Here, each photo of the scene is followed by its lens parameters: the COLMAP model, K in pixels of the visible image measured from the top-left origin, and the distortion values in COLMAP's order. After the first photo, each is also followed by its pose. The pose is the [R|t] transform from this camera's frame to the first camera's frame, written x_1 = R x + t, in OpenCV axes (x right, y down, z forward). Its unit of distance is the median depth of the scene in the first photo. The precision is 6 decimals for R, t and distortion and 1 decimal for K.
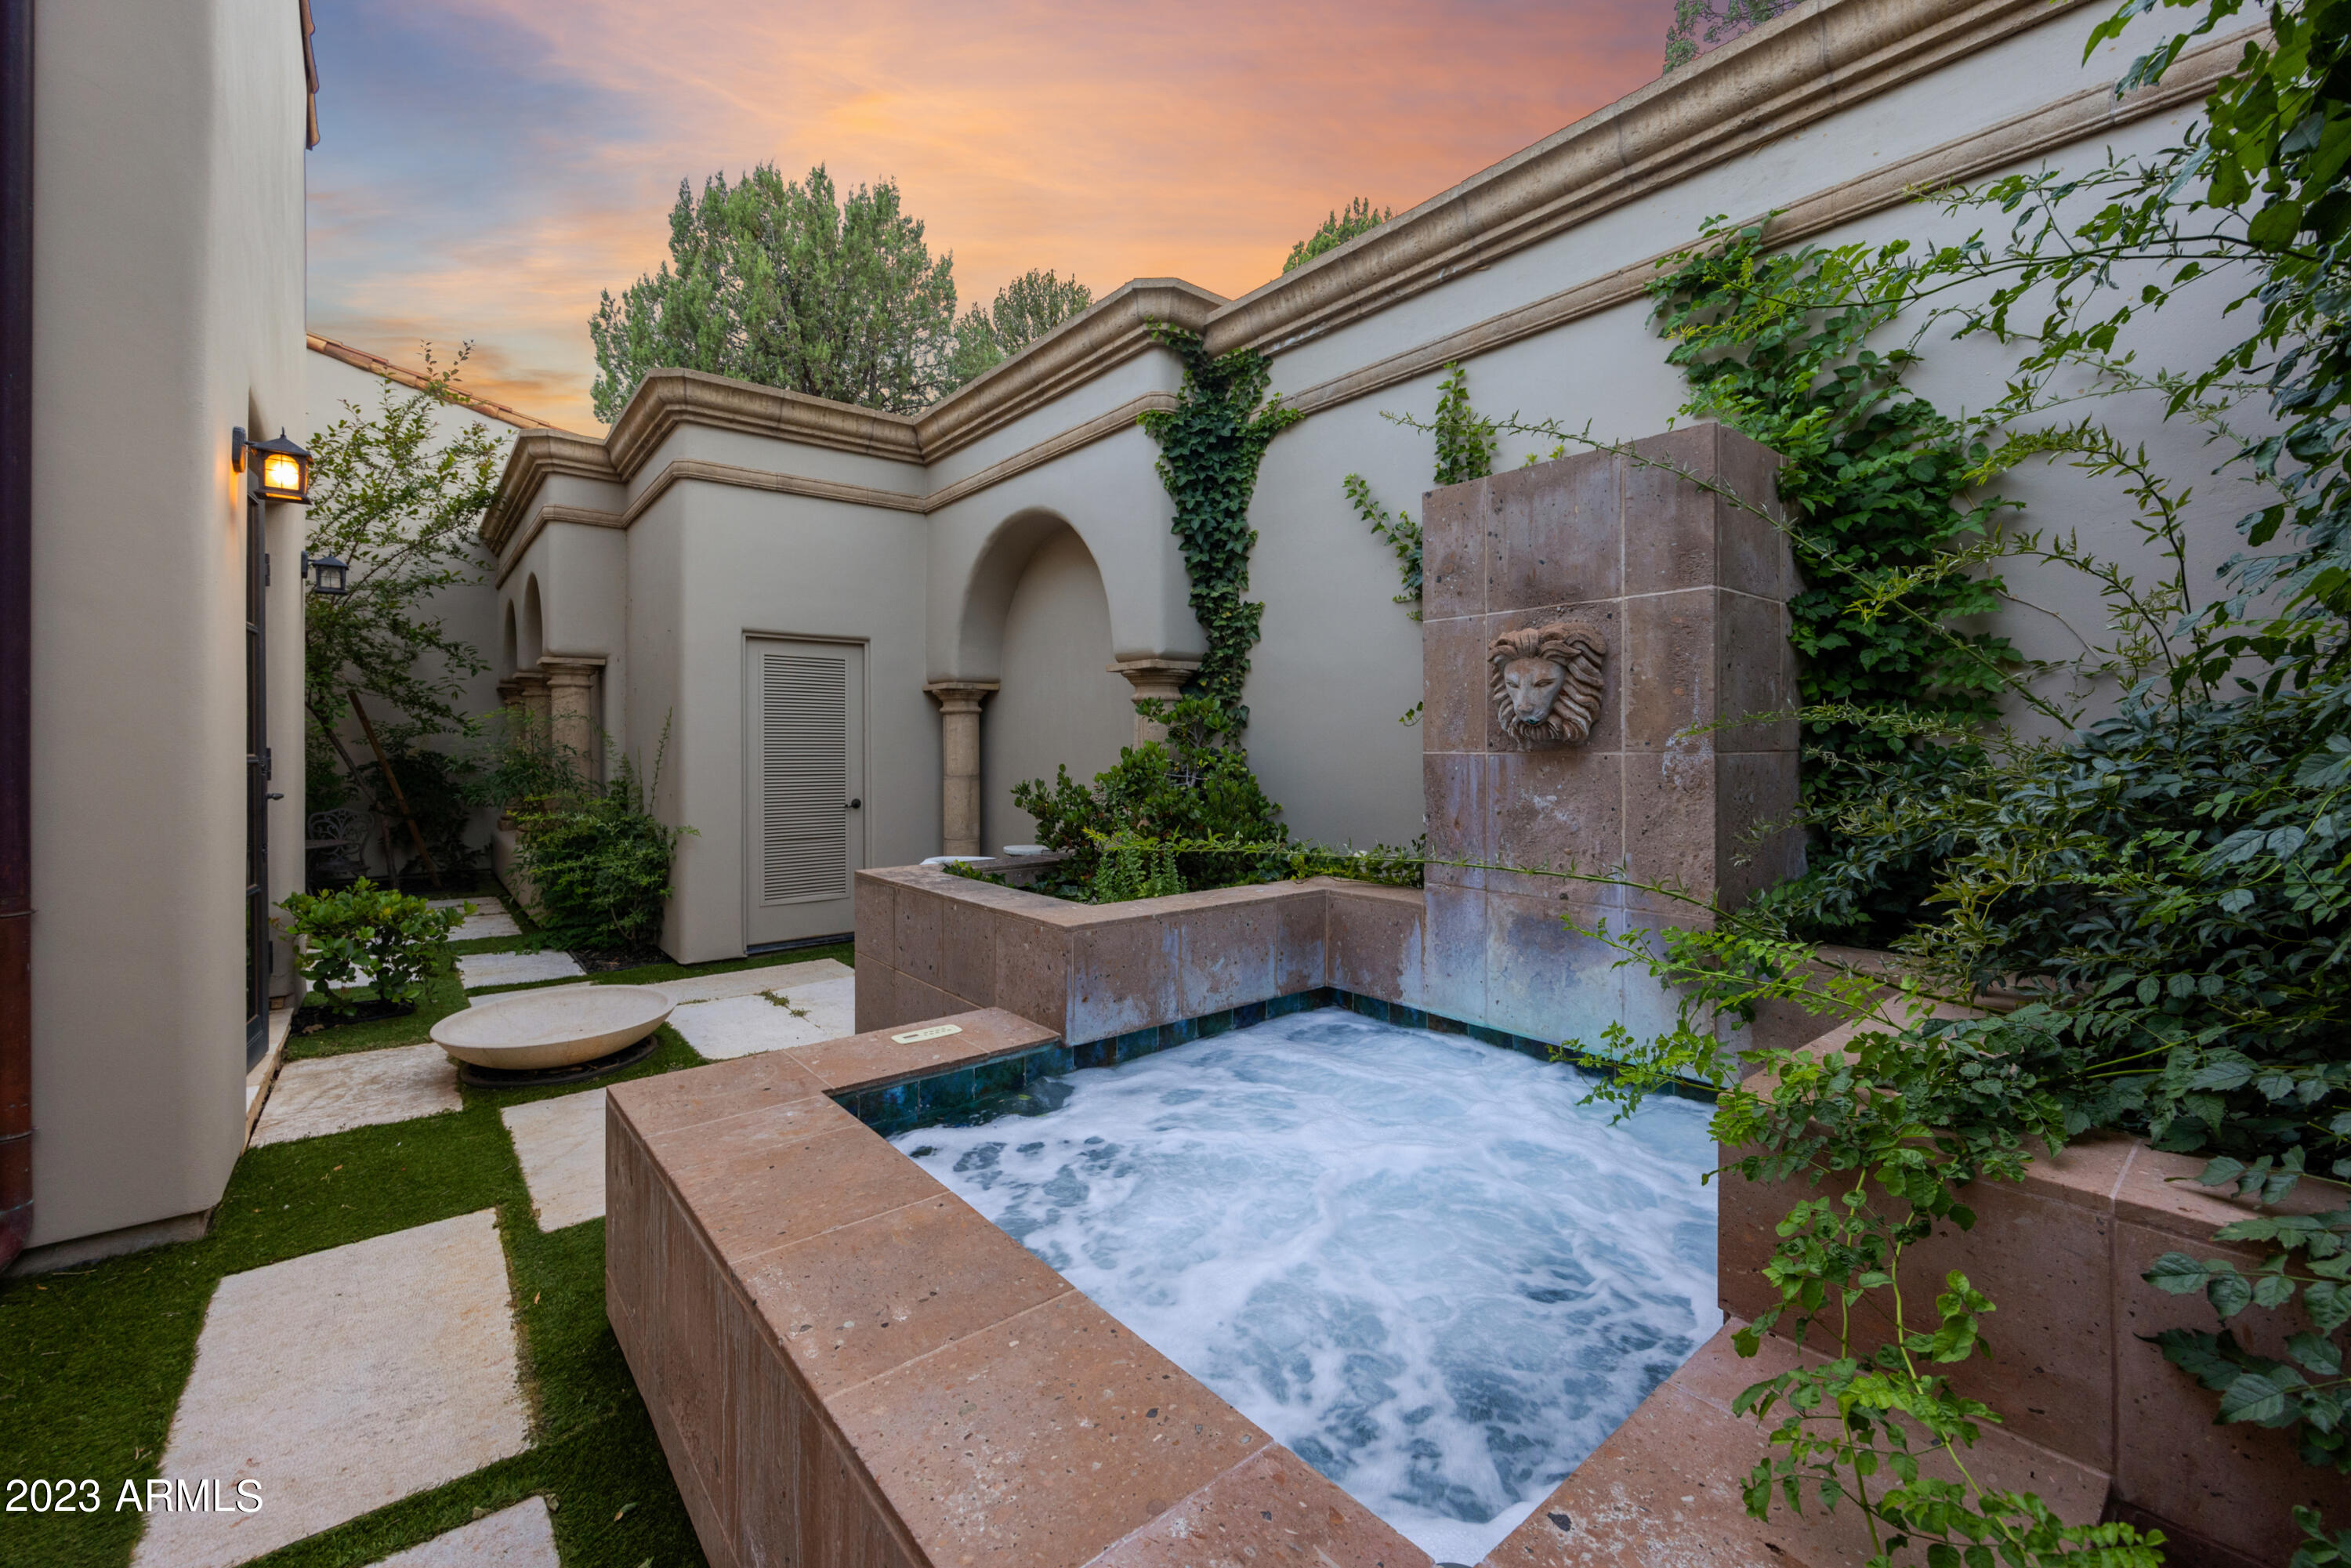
lens RADIAL K [[925.0, 0, 1209.2], [0, 925.0, 747.2], [0, 0, 1]] dist [-0.001776, -0.000580]
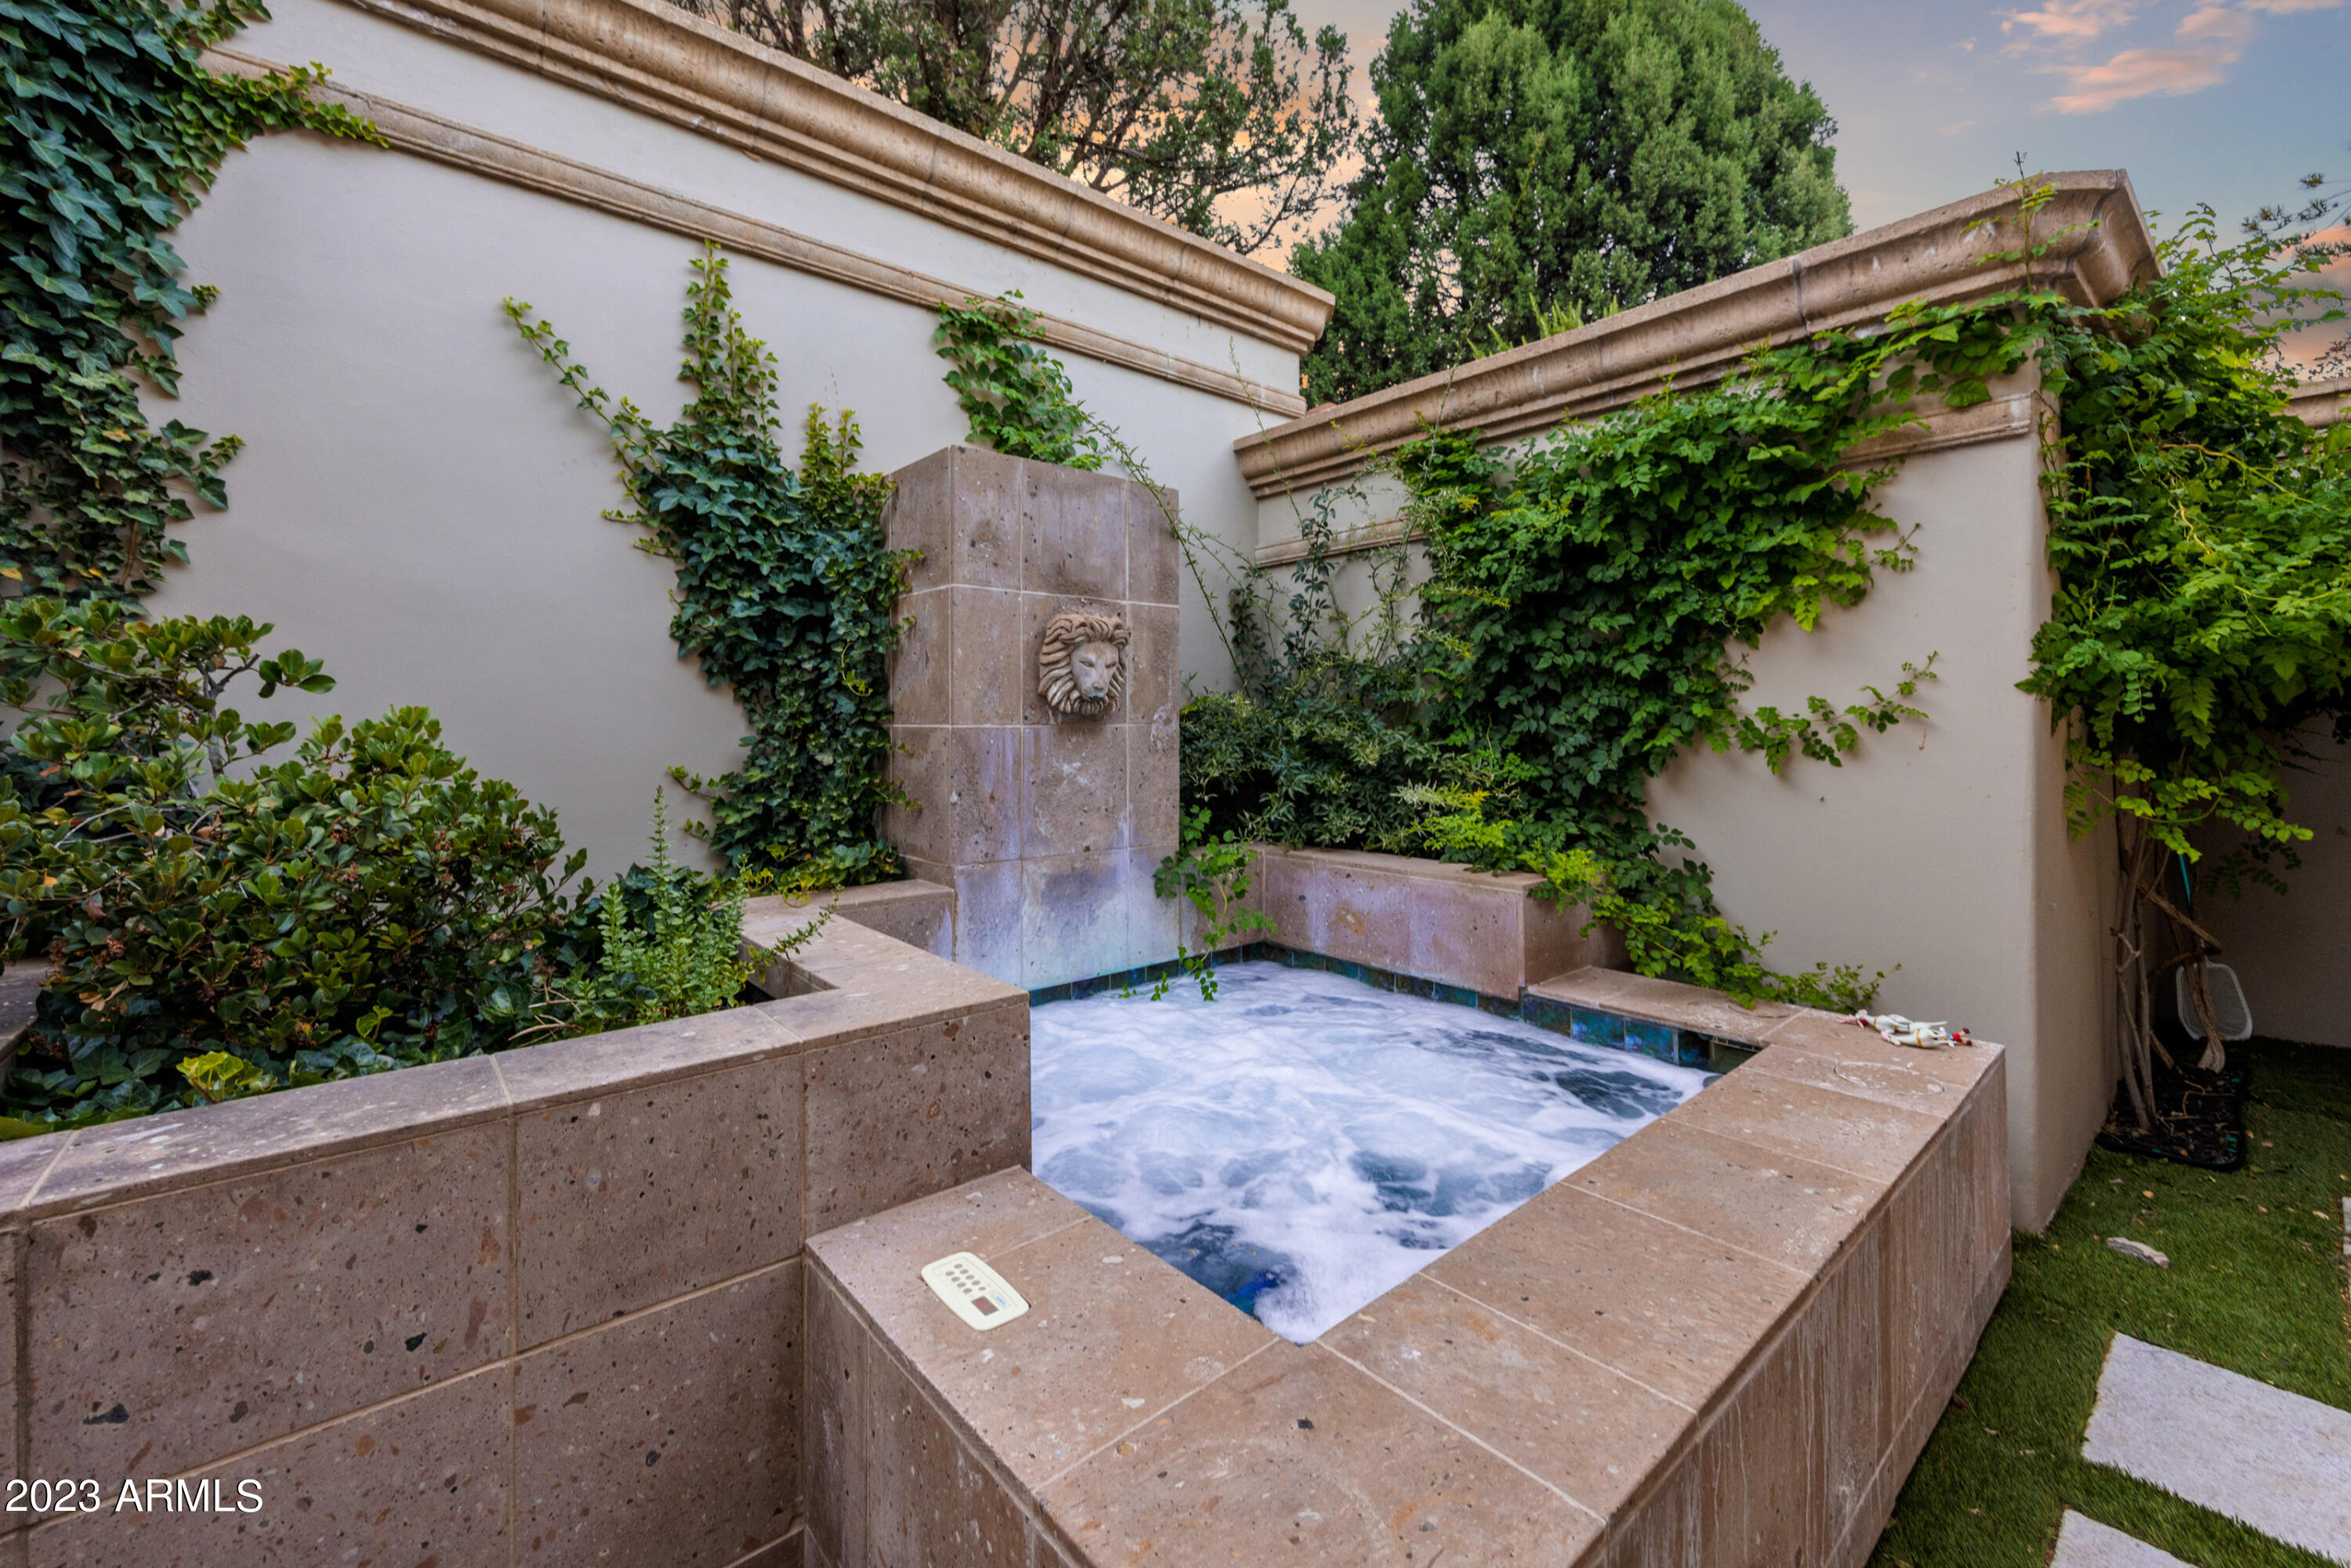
lens RADIAL K [[967.5, 0, 1121.1], [0, 967.5, 729.3], [0, 0, 1]] dist [0.000135, -0.000045]
pose [[0.039952, -0.003724, 0.999195, -0.695775], [0.006073, 0.999975, 0.003485, 0.006329], [-0.999183, 0.005928, 0.039974, 0.761953]]
